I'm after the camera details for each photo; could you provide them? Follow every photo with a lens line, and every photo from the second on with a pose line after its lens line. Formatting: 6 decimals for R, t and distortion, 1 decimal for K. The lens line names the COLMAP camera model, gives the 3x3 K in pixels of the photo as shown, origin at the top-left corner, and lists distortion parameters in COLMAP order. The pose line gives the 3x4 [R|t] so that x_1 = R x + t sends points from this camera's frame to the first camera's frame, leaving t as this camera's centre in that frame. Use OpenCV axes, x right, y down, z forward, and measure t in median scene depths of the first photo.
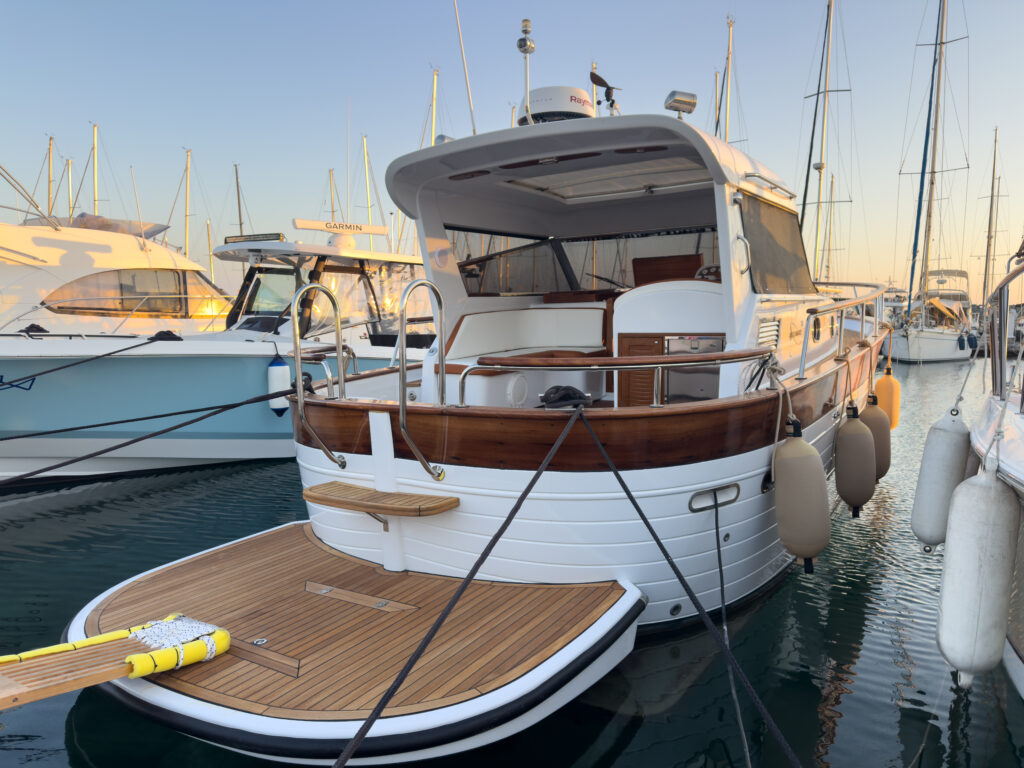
lens RADIAL K [[719.8, 0, 517.1], [0, 719.8, 388.1], [0, 0, 1]] dist [0.045812, -0.050744]
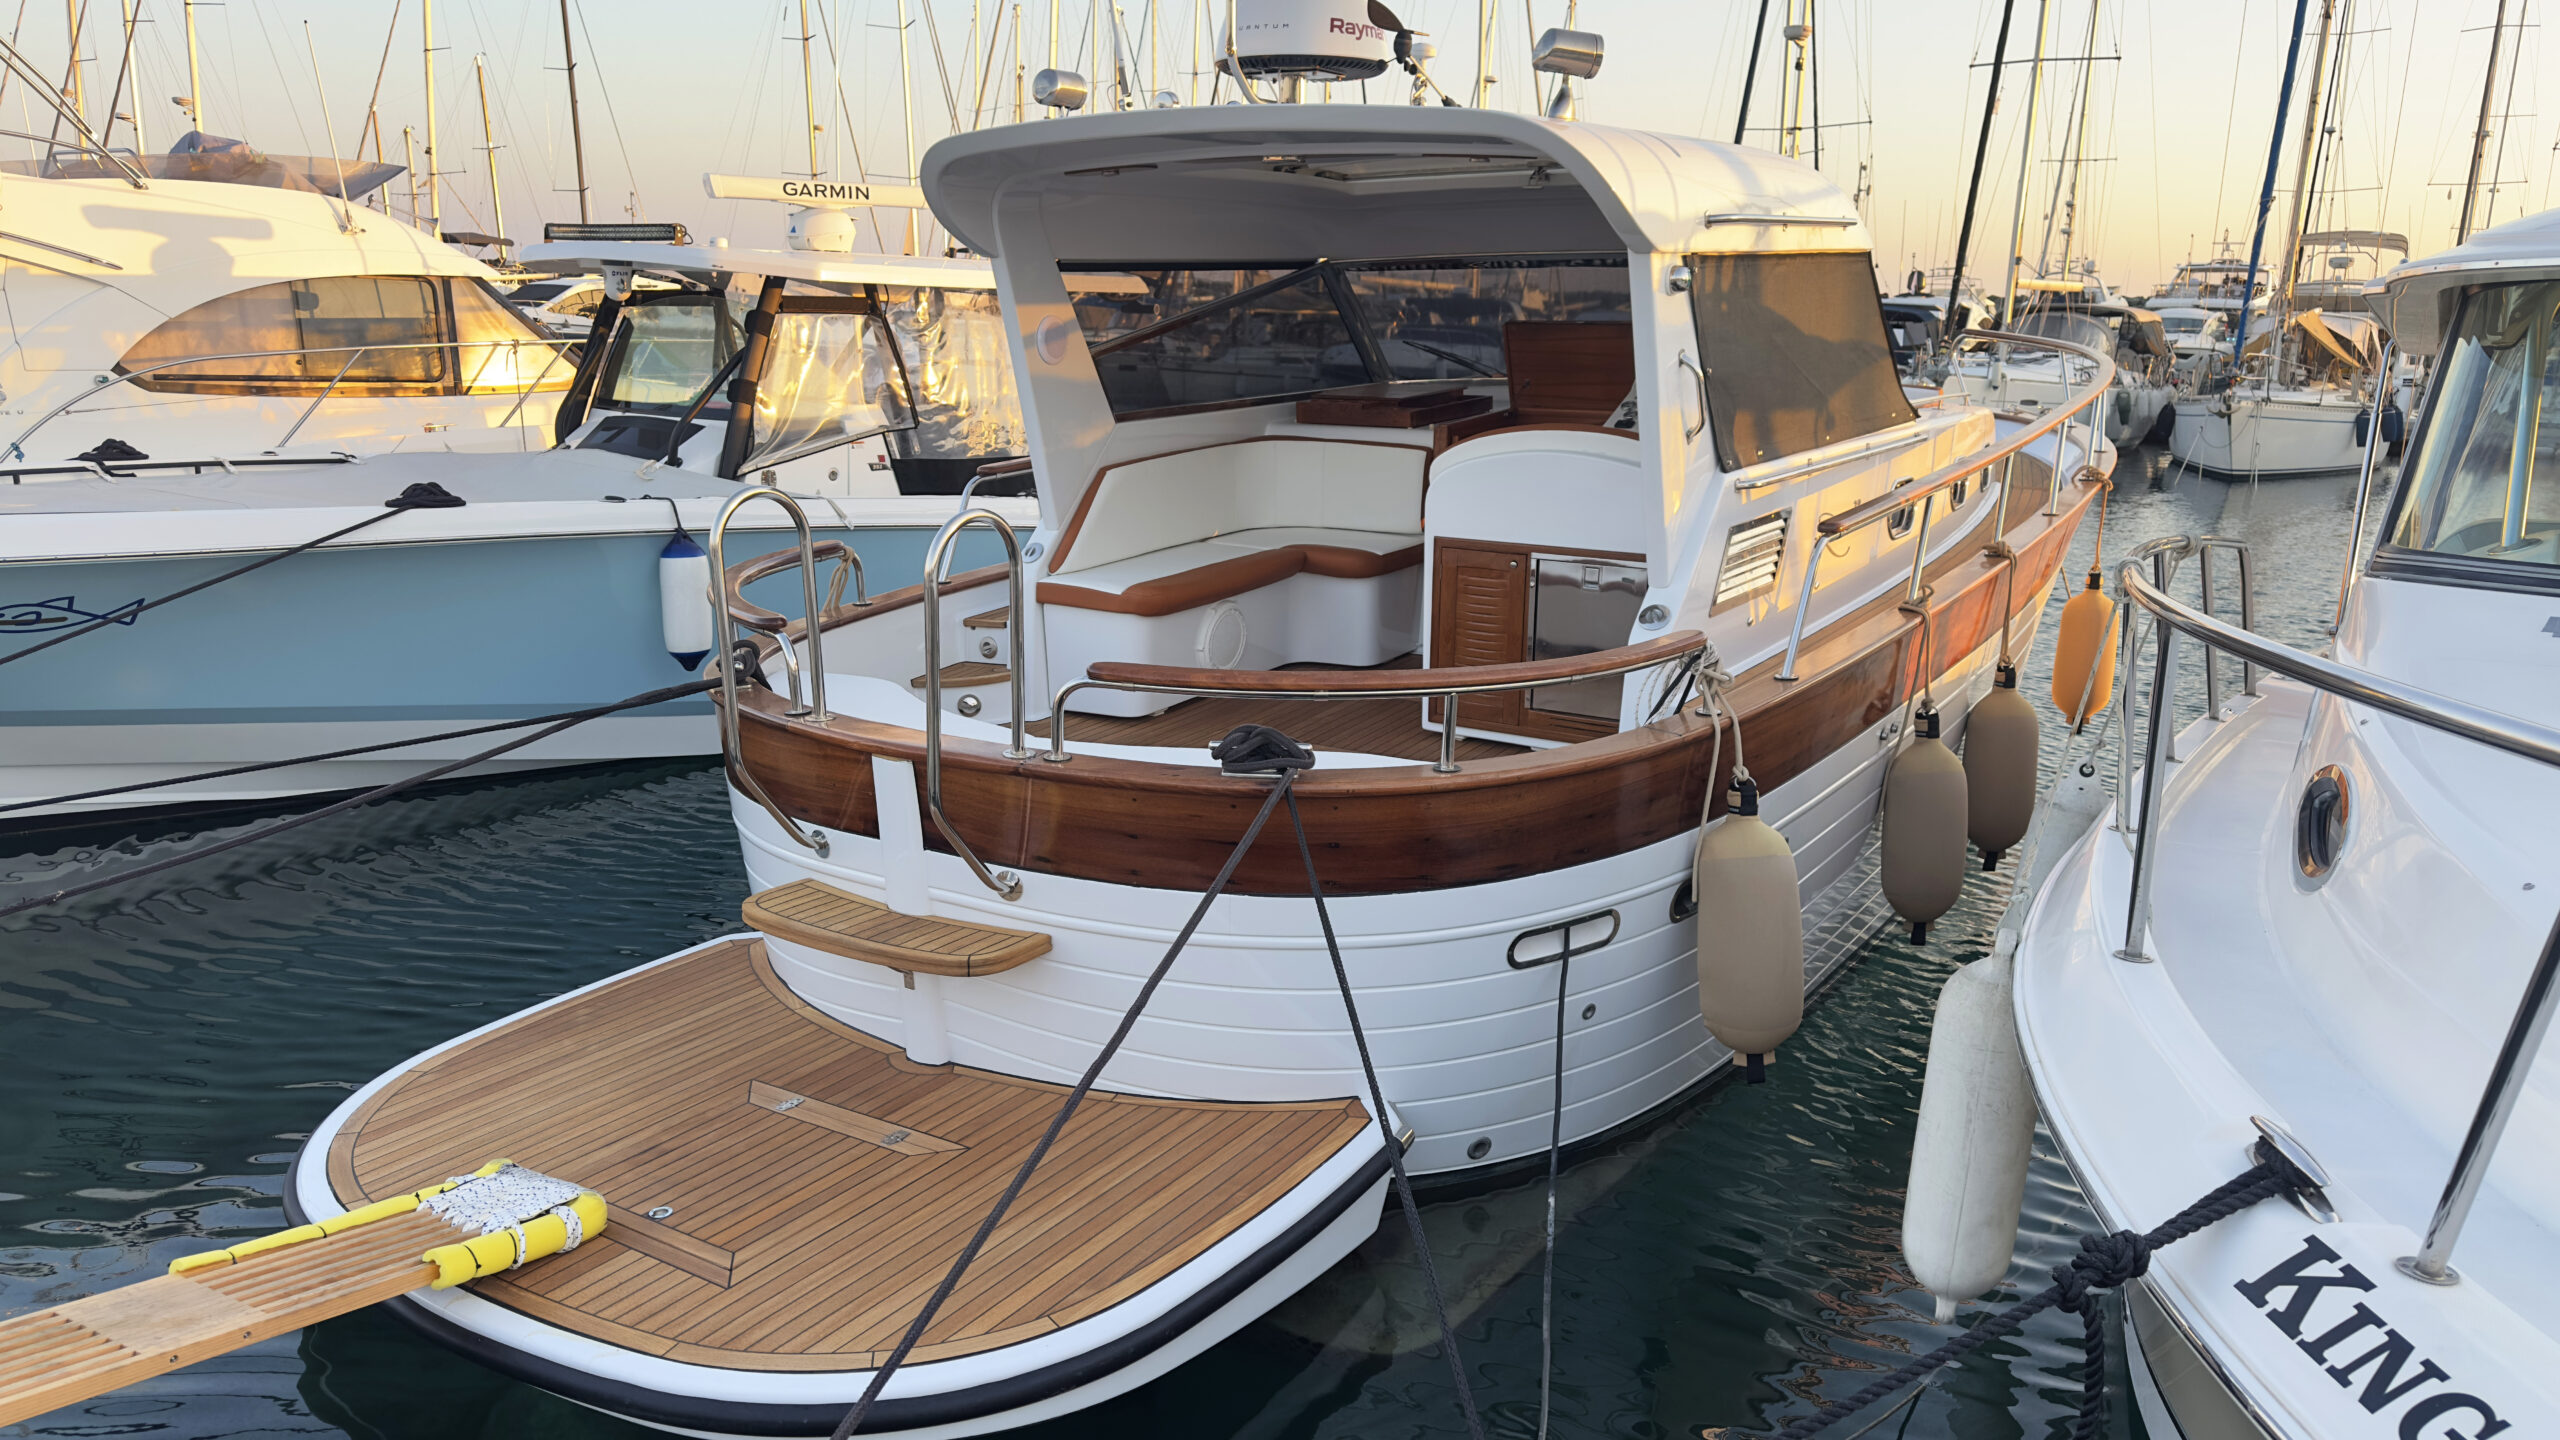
lens RADIAL K [[1703.9, 0, 1263.2], [0, 1703.9, 823.2], [0, 0, 1]] dist [0.071428, -0.065525]
pose [[0.999551, 0.028807, 0.008204, 0.039878], [-0.029738, 0.987157, 0.156963, -0.082682], [-0.003578, -0.157136, 0.987570, -0.120360]]
